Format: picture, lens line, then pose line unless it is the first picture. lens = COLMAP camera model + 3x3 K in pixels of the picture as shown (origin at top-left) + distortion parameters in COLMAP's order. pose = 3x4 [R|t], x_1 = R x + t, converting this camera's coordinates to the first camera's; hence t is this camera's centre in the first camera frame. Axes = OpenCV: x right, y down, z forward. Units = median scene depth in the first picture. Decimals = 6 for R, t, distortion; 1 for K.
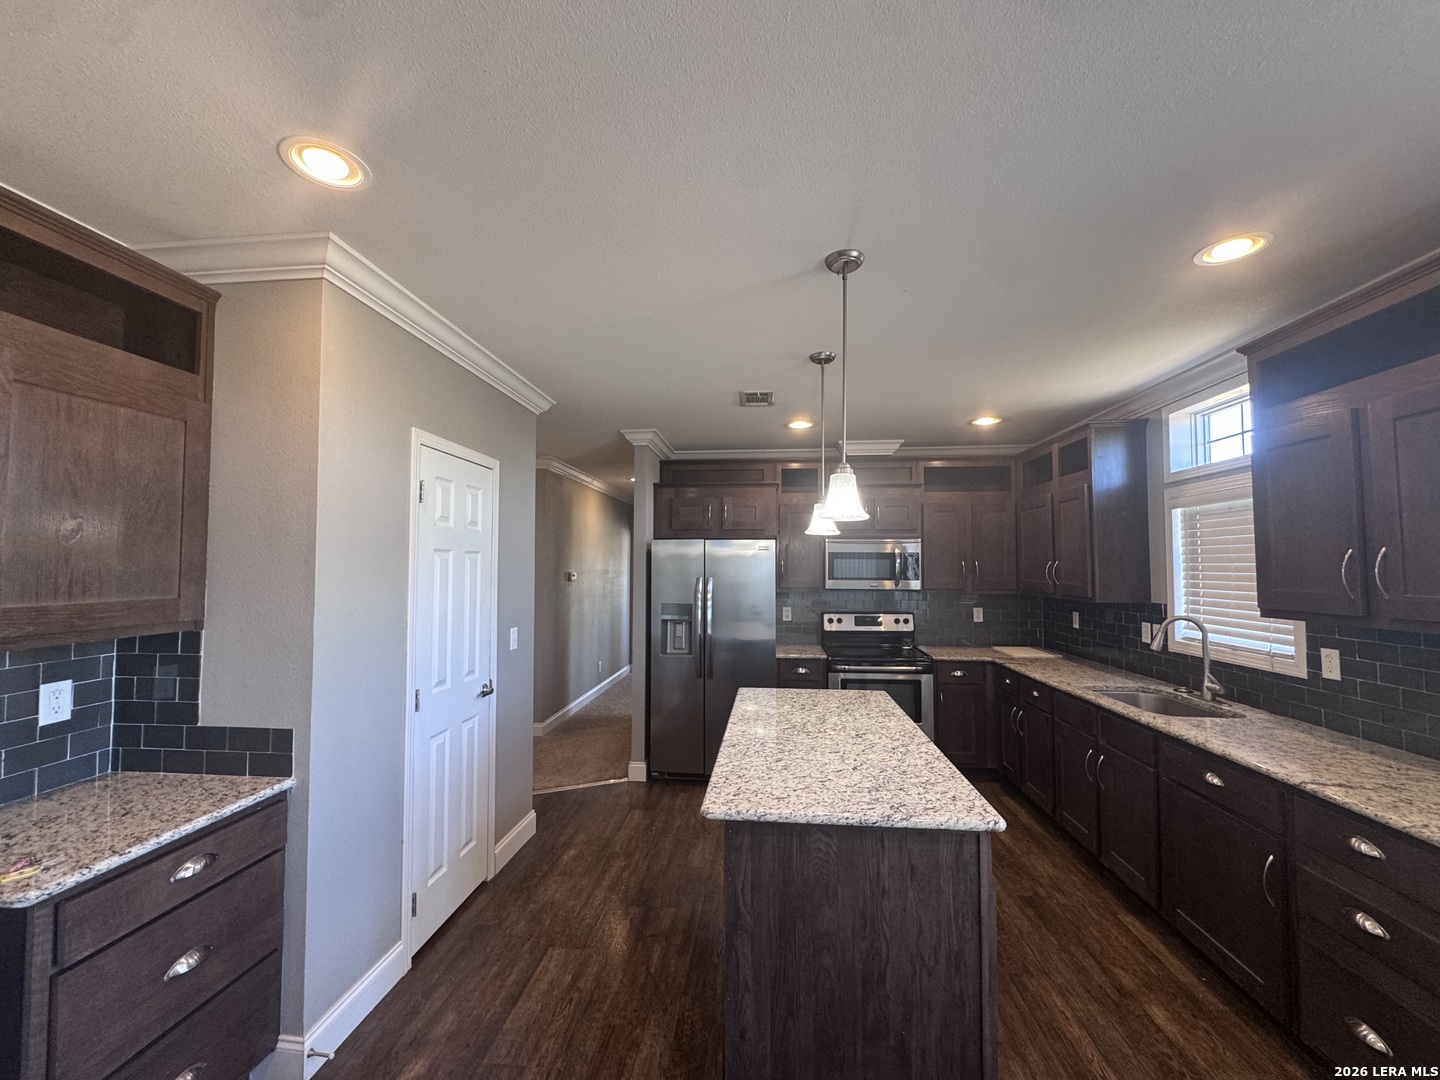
lens RADIAL K [[576.1, 0, 722.5], [0, 576.1, 536.8], [0, 0, 1]] dist [-0.005824, 0.001031]
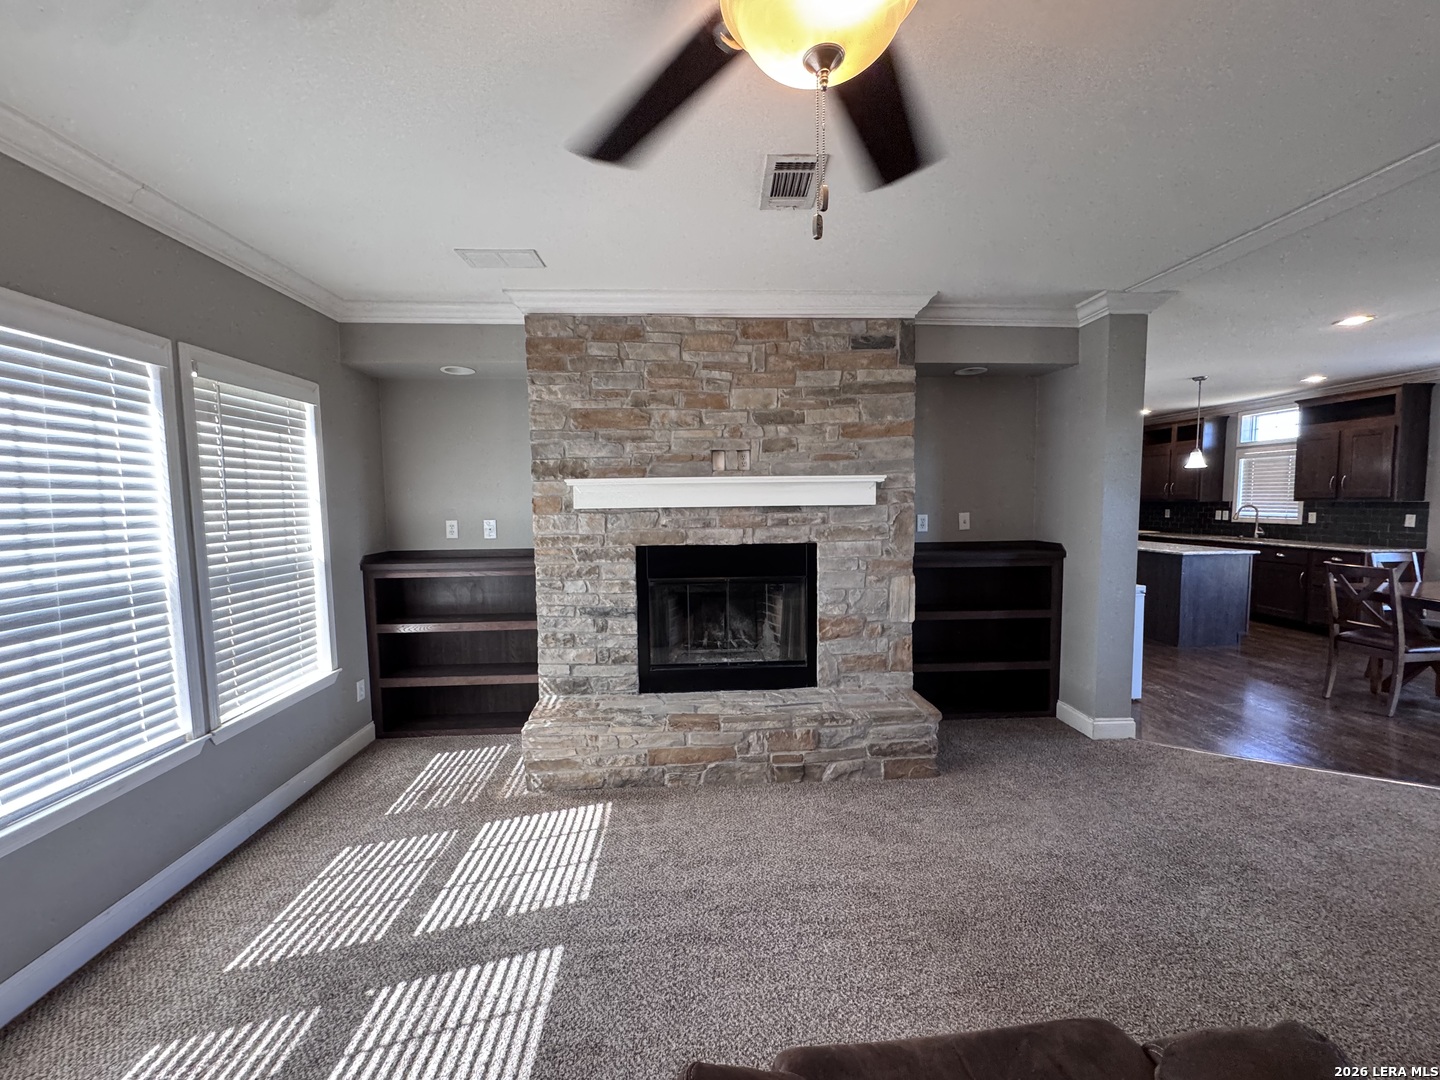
lens RADIAL K [[576.1, 0, 721.2], [0, 576.1, 540.5], [0, 0, 1]] dist [-0.005824, 0.001031]
pose [[0.989126, -0.023582, 0.145171, -2.511966], [0.005510, 0.992311, 0.123649, -0.033268], [-0.146970, -0.121505, 0.981650, -1.520301]]
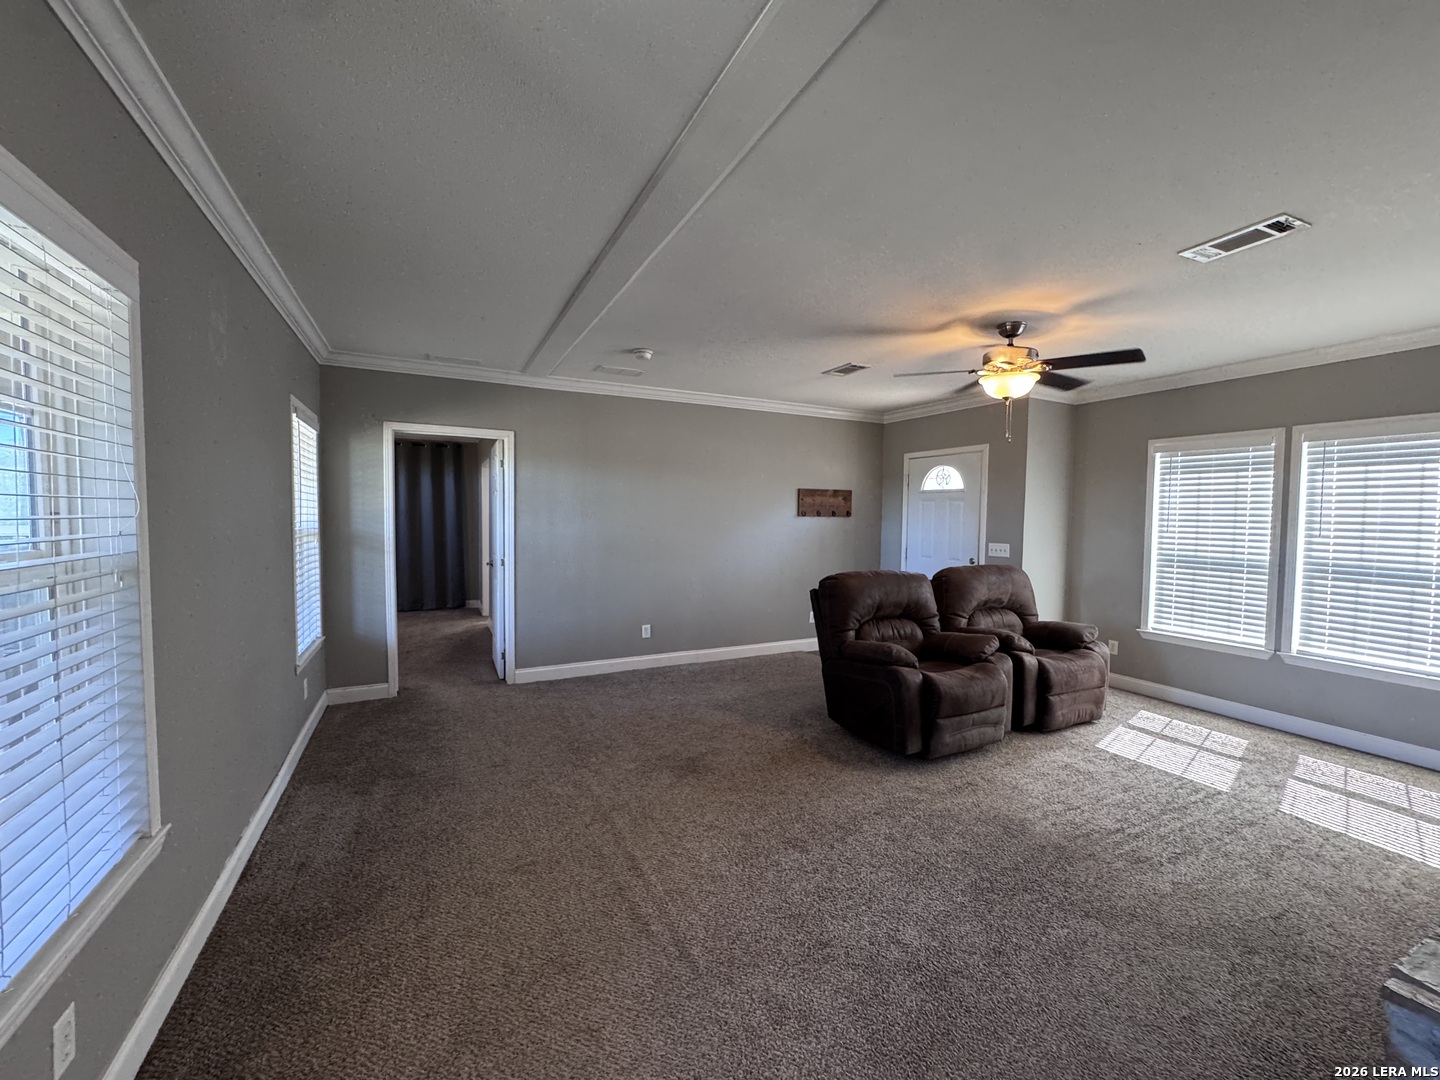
lens RADIAL K [[576.1, 0, 719.9], [0, 576.1, 544.7], [0, 0, 1]] dist [-0.005824, 0.001031]
pose [[-0.848563, 0.017097, -0.528818, -0.731039], [0.013463, 0.999852, 0.010723, 0.049902], [0.528923, 0.001979, -0.848667, -0.049165]]
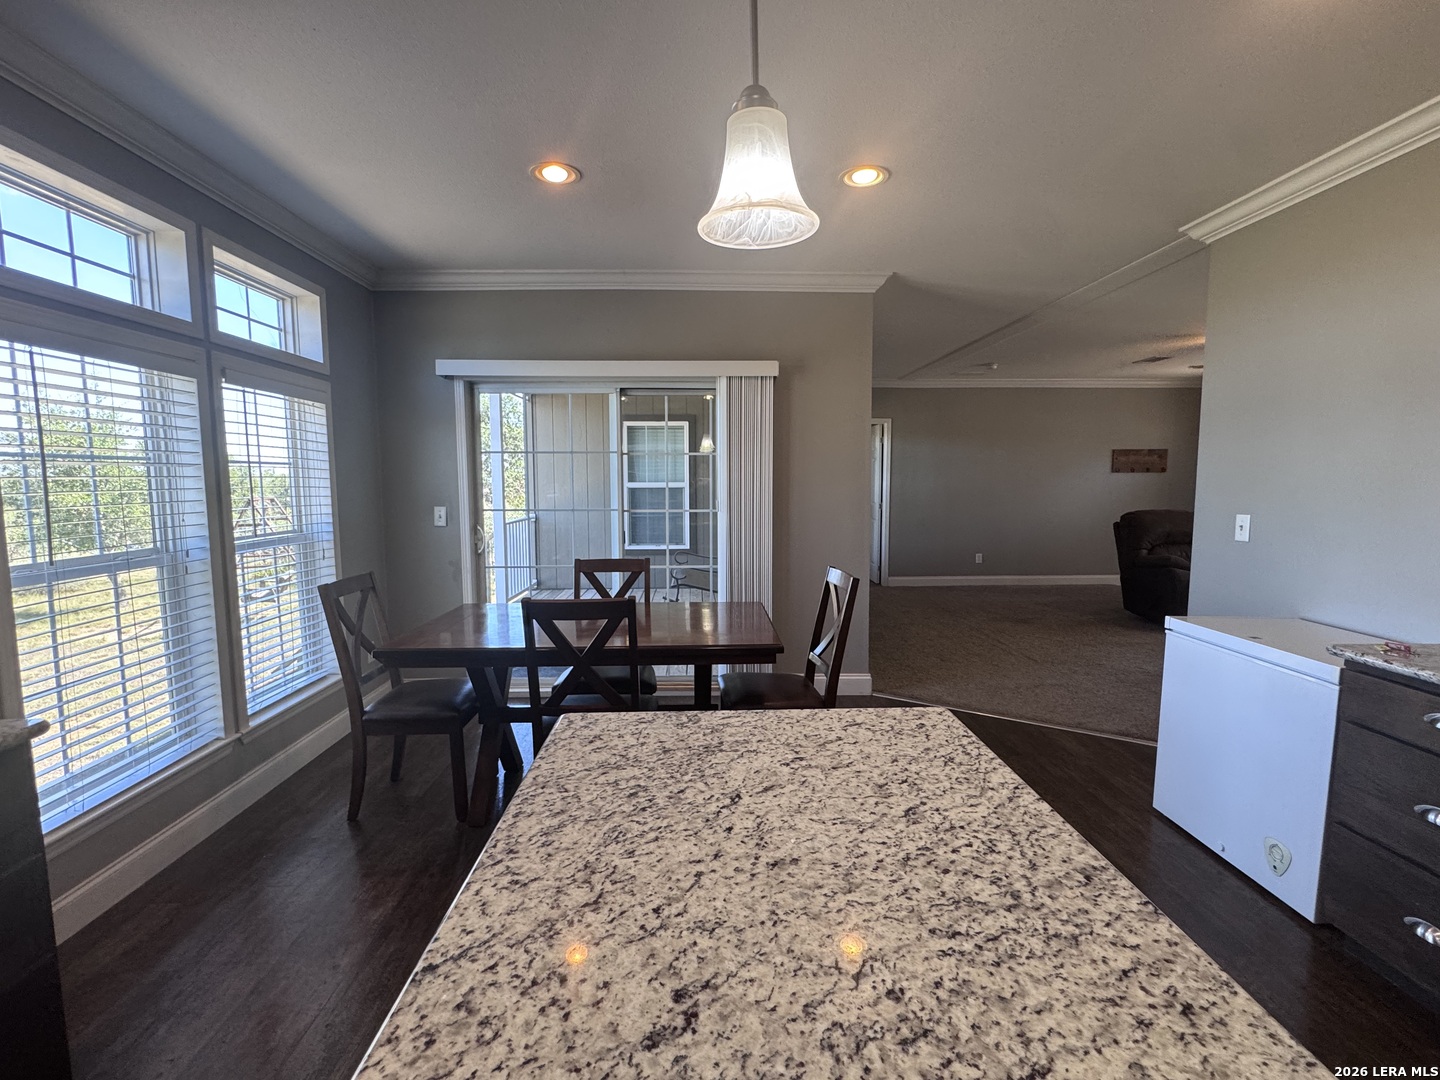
lens RADIAL K [[649.8, 0, 719.5], [0, 649.8, 541.9], [0, 0, 1]] dist [-0.004520, -0.000097]
pose [[-0.992638, 0.013932, -0.120314, 0.278339], [0.008239, 0.998829, 0.047679, 0.160615], [0.120837, 0.046337, -0.991590, 1.383758]]
